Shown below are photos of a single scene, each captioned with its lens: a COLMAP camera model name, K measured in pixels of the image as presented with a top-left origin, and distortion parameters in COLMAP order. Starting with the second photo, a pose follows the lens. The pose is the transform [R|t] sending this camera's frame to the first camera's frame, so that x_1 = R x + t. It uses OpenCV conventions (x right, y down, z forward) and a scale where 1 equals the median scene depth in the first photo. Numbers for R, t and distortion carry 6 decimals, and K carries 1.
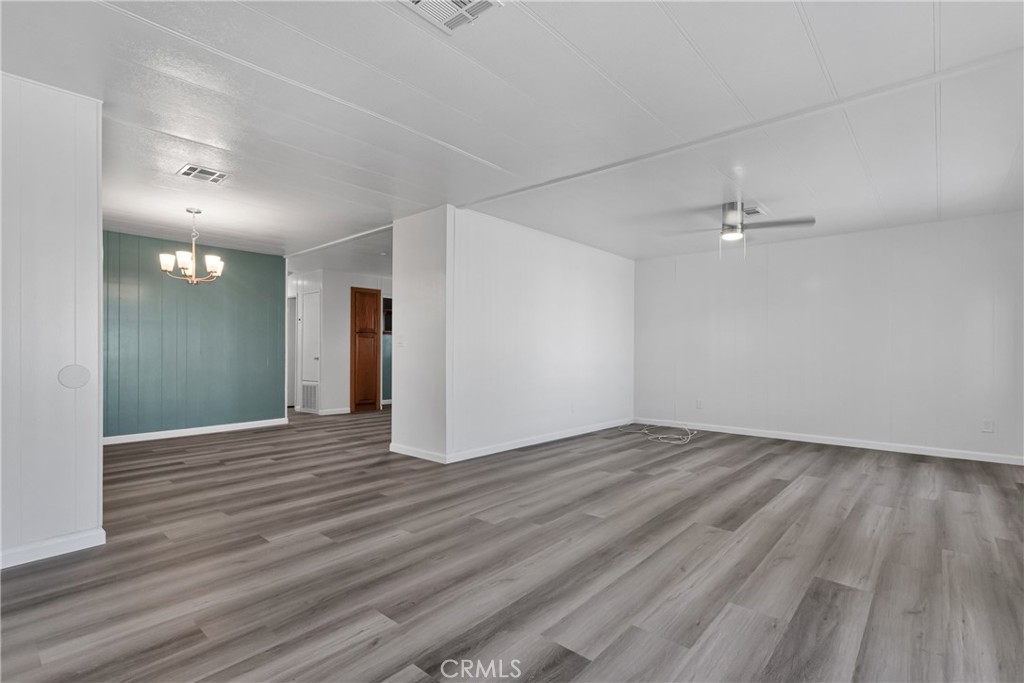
lens RADIAL K [[480.3, 0, 510.4], [0, 480.3, 350.7], [0, 0, 1]] dist [0.000205, 0.000297]
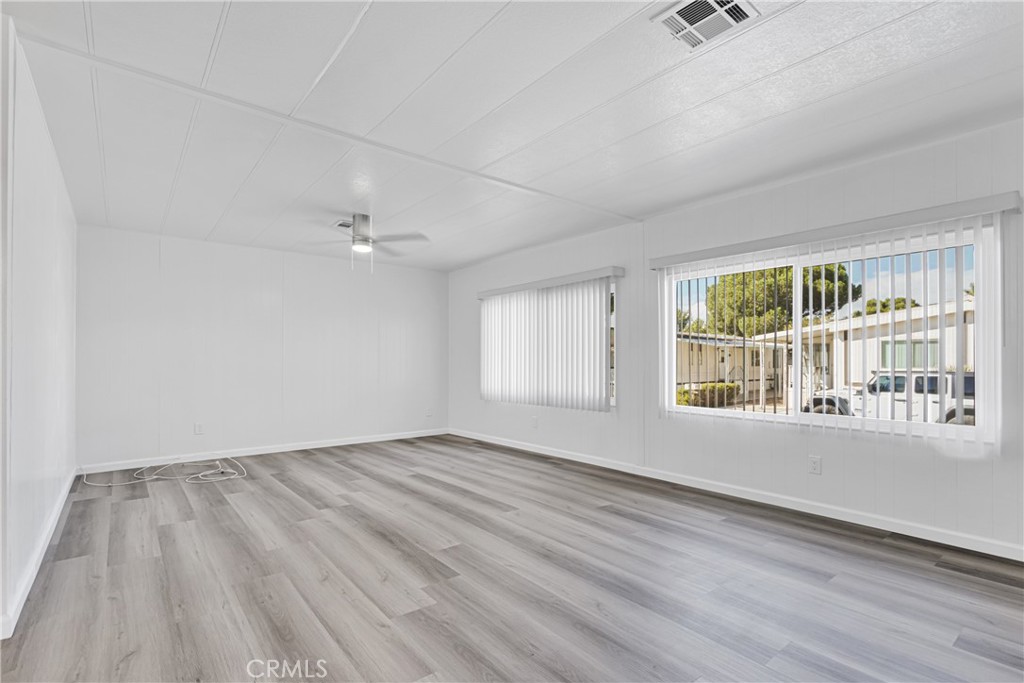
lens RADIAL K [[500.5, 0, 514.5], [0, 500.5, 356.1], [0, 0, 1]] dist [-0.000712, -0.000087]
pose [[0.173117, -0.000998, 0.984901, -0.742232], [0.004658, 0.999989, 0.000195, -0.018095], [-0.984890, 0.004554, 0.173120, 0.716388]]
